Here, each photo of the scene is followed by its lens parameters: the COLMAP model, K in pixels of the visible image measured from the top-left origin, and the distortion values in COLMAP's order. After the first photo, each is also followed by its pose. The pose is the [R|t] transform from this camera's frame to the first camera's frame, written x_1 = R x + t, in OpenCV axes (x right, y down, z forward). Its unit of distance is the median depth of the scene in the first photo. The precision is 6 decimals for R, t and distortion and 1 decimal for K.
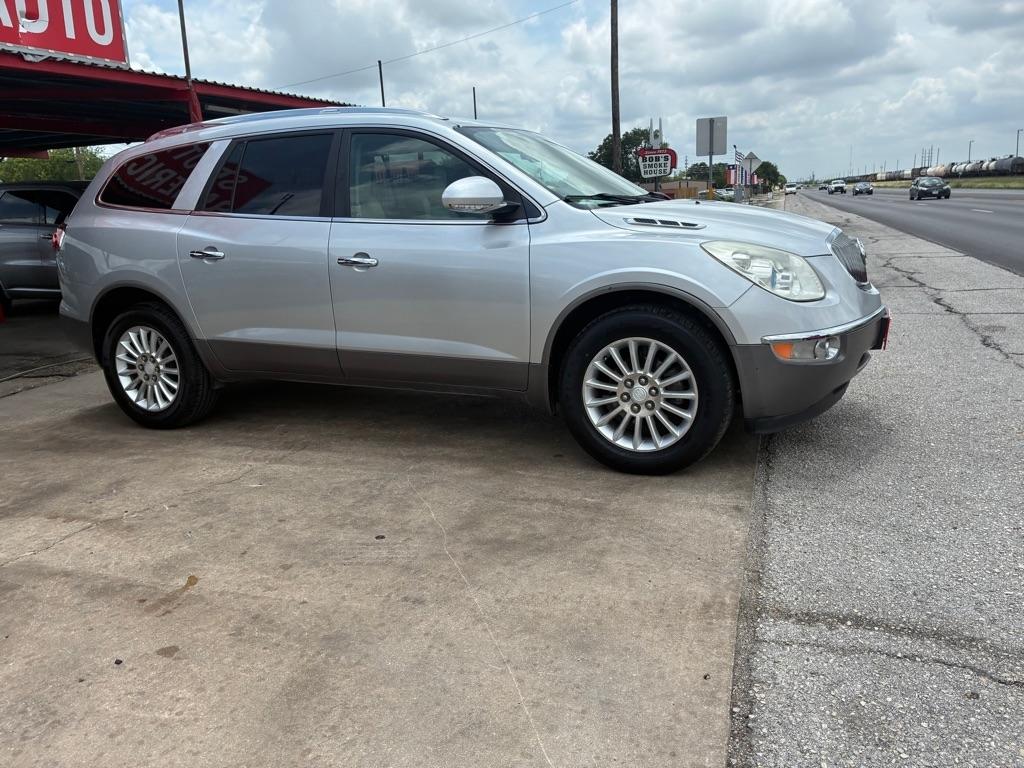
lens RADIAL K [[772.3, 0, 514.9], [0, 772.3, 387.7], [0, 0, 1]] dist [0.055018, -0.073629]
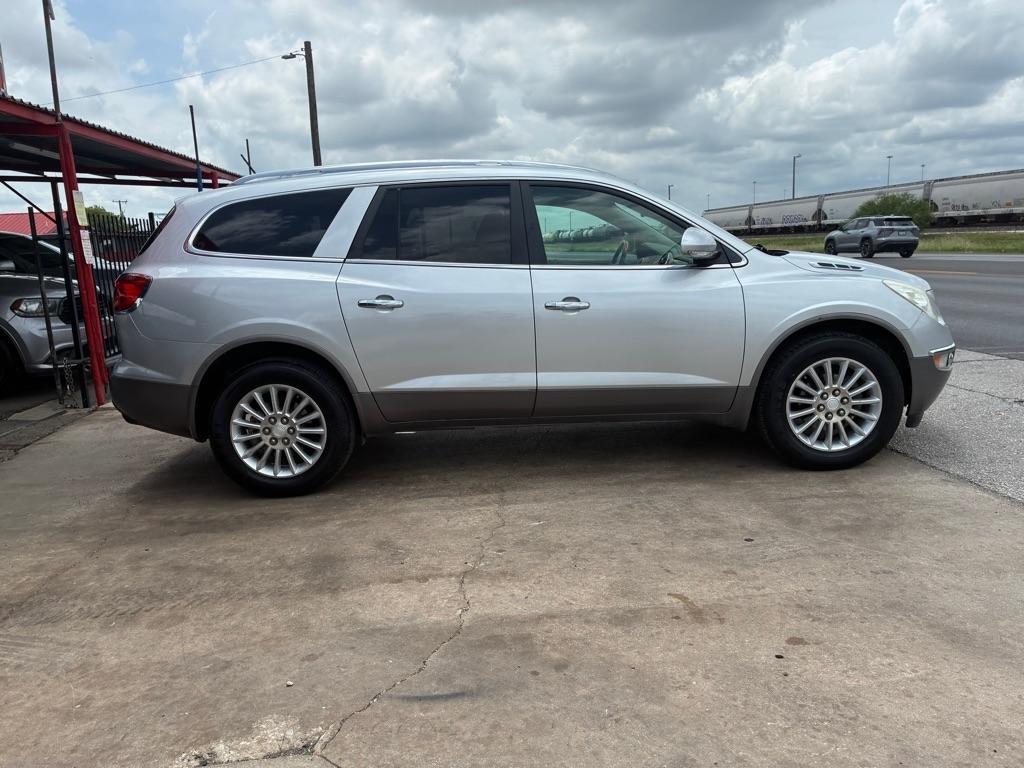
lens RADIAL K [[772.3, 0, 501.3], [0, 772.3, 408.9], [0, 0, 1]] dist [0.055018, -0.073629]
pose [[0.907691, -0.076708, 0.412568, -0.803076], [0.096304, 0.994989, -0.026880, -0.001397], [-0.408439, 0.064131, 0.910530, 0.089687]]
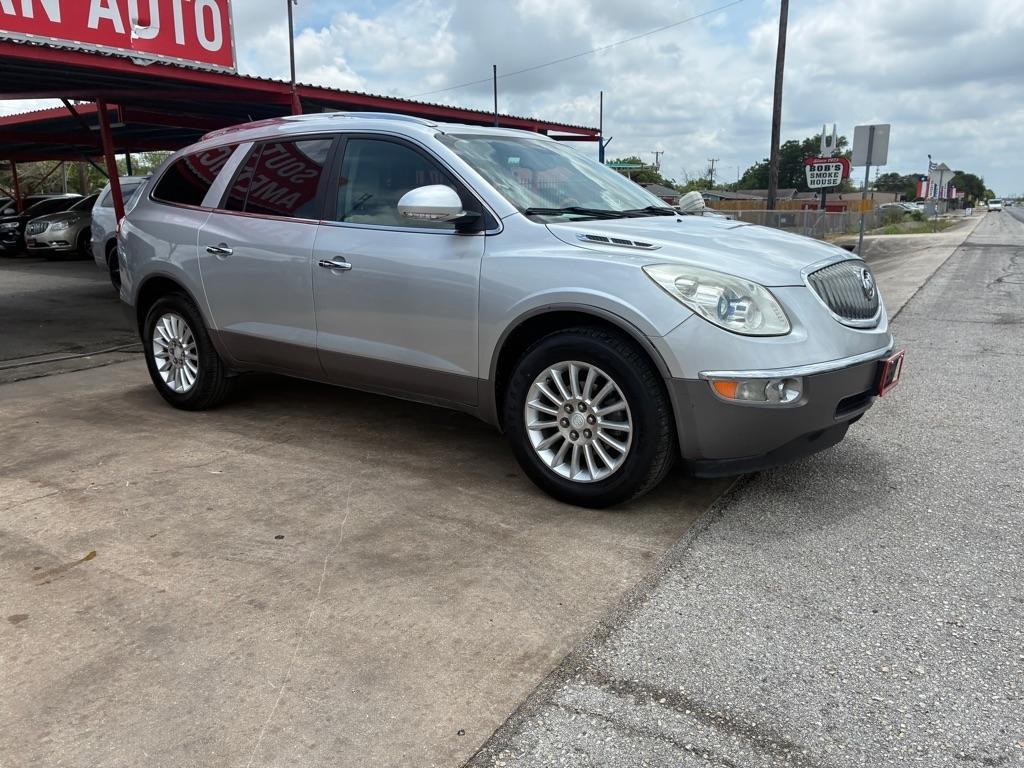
lens RADIAL K [[772.3, 0, 495.7], [0, 772.3, 397.8], [0, 0, 1]] dist [0.055018, -0.073629]
pose [[0.973094, 0.088741, -0.212634, 0.254232], [-0.087099, 0.996053, 0.017093, -0.026162], [0.213312, 0.001887, 0.976982, 0.056948]]
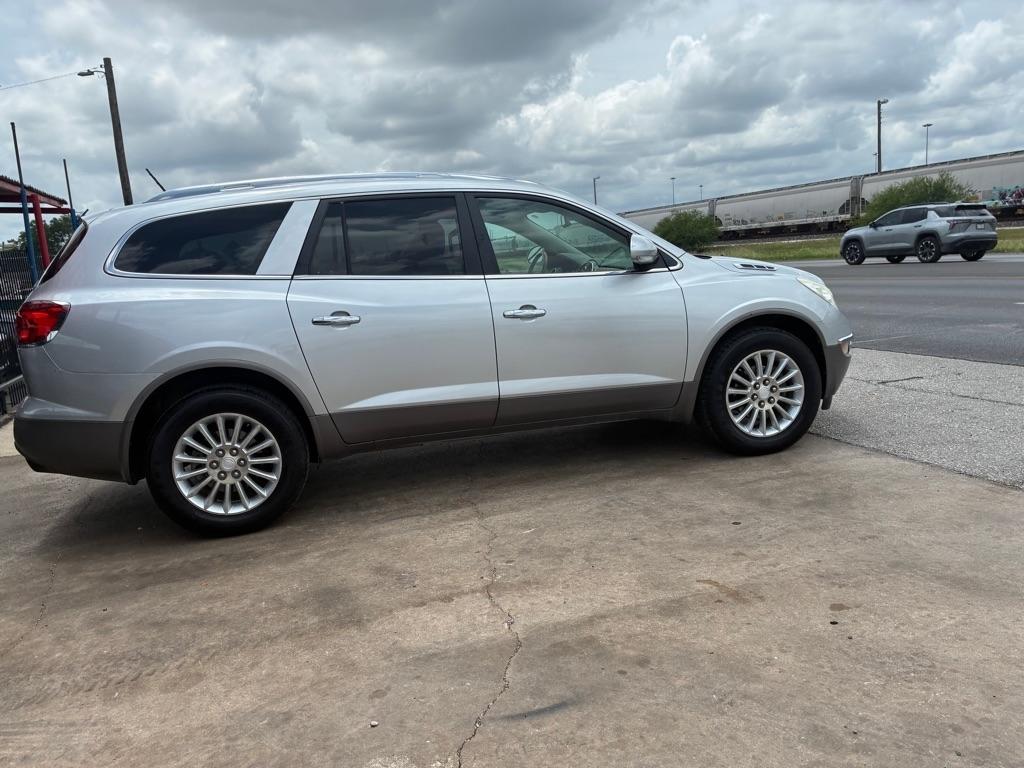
lens RADIAL K [[772.3, 0, 503.7], [0, 772.3, 397.4], [0, 0, 1]] dist [0.055018, -0.073629]
pose [[0.784701, -0.120440, 0.608062, -0.974788], [0.178530, 0.983289, -0.035630, -0.016008], [-0.593609, 0.136516, 0.793090, 0.203024]]
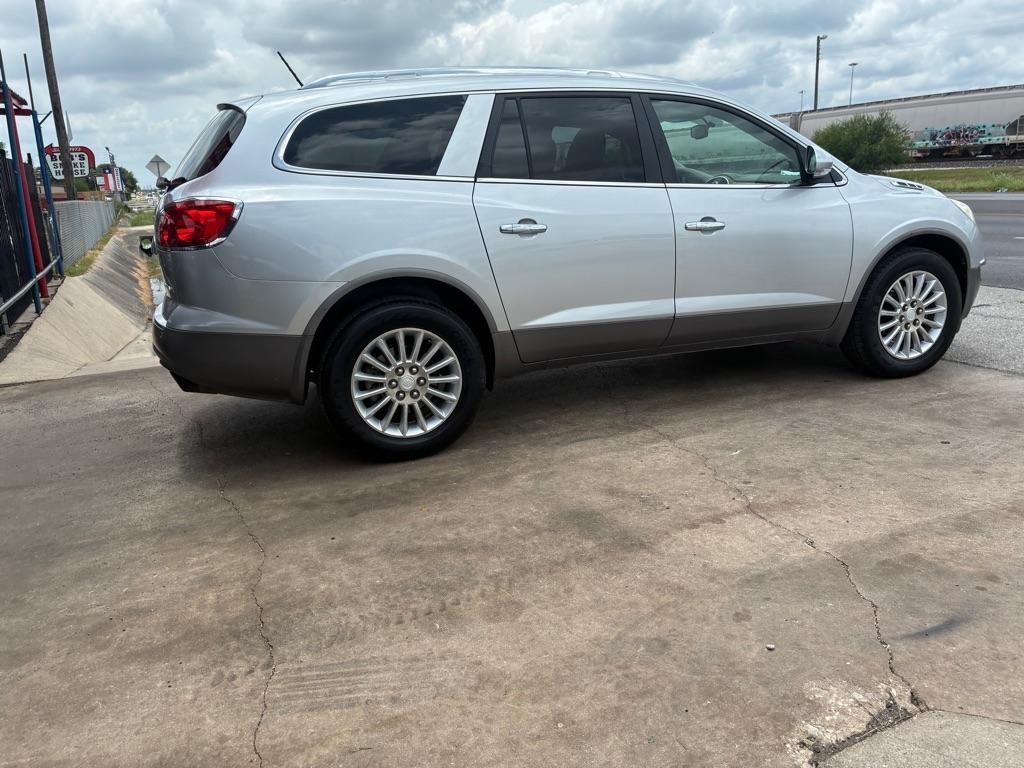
lens RADIAL K [[772.3, 0, 519.2], [0, 772.3, 393.2], [0, 0, 1]] dist [0.055018, -0.073629]
pose [[0.713571, -0.170188, 0.679598, -1.211884], [0.172642, 0.982847, 0.064857, -0.060056], [-0.678979, 0.071047, 0.730712, 0.477504]]
